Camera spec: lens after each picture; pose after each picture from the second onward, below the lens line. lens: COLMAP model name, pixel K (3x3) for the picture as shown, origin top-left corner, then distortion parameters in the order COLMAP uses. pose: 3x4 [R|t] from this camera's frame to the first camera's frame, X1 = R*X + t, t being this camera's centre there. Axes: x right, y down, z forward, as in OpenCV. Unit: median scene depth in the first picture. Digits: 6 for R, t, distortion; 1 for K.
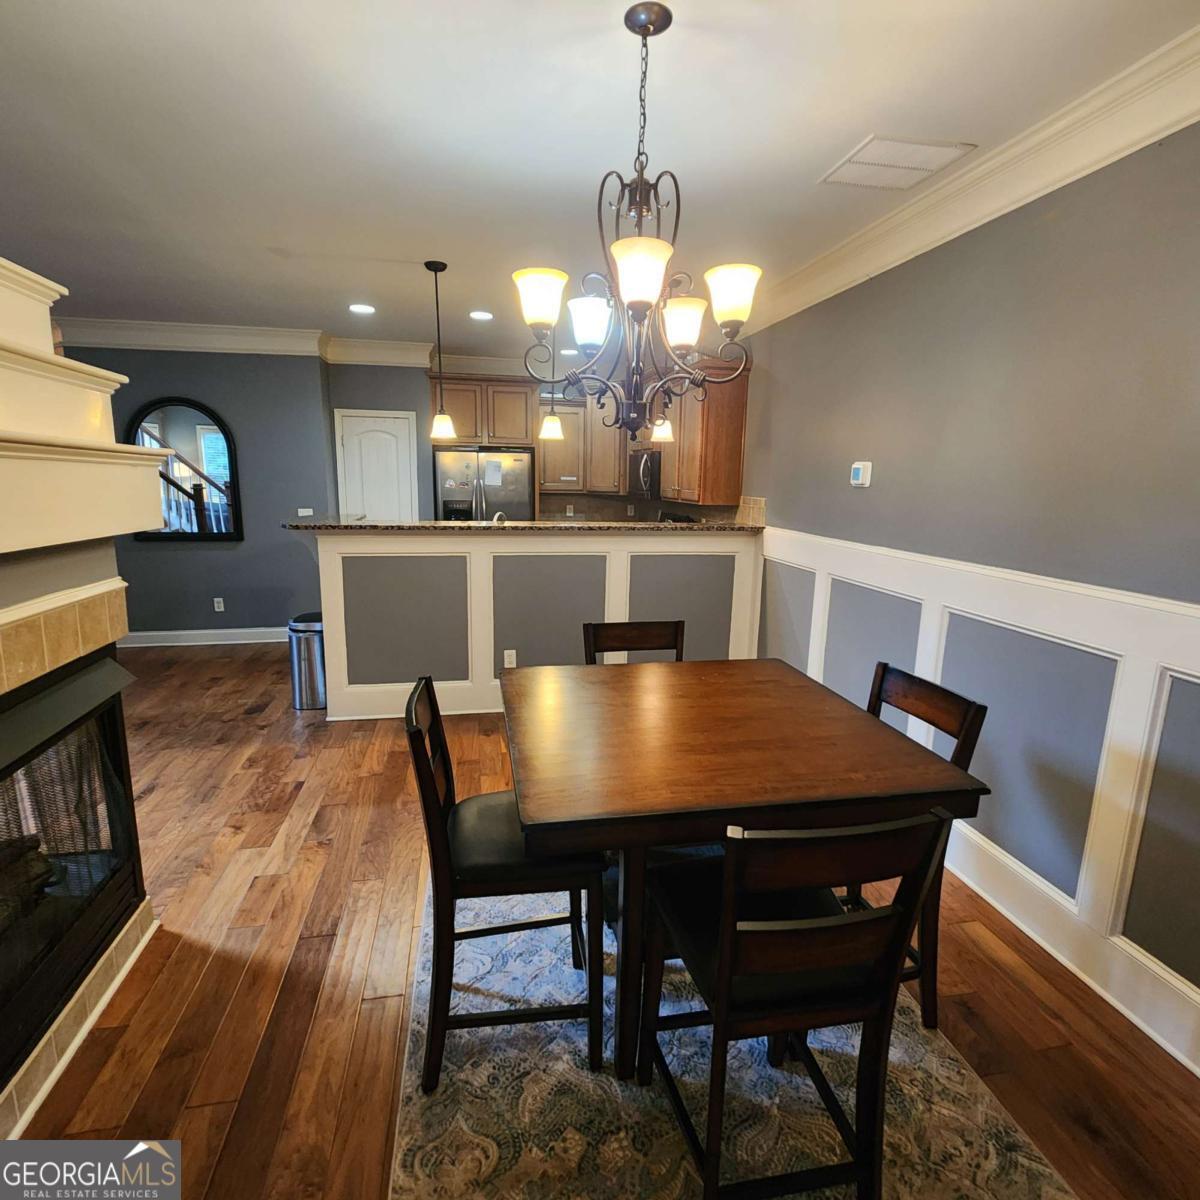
lens RADIAL K [[651.5, 0, 605.2], [0, 651.5, 599.2], [0, 0, 1]] dist [0.000903, 0.000644]
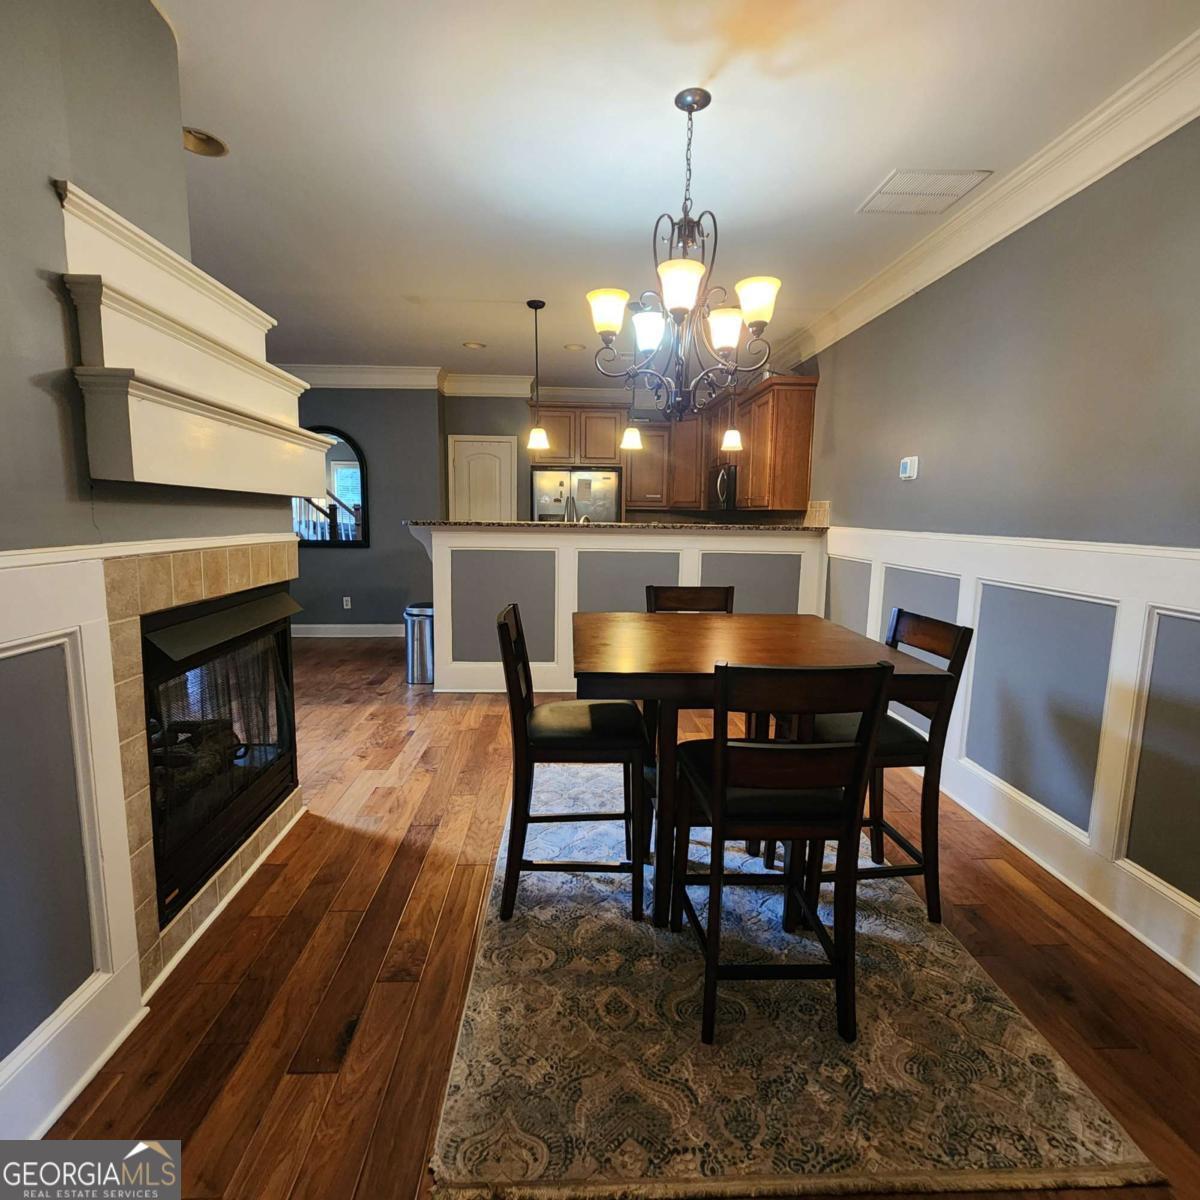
lens RADIAL K [[651.5, 0, 605.2], [0, 651.5, 599.2], [0, 0, 1]] dist [0.000903, 0.000644]
pose [[0.989308, 0.014792, -0.145090, 0.076467], [-0.023206, 0.998135, -0.056471, 0.151928], [0.143984, 0.059234, 0.987806, -0.208111]]
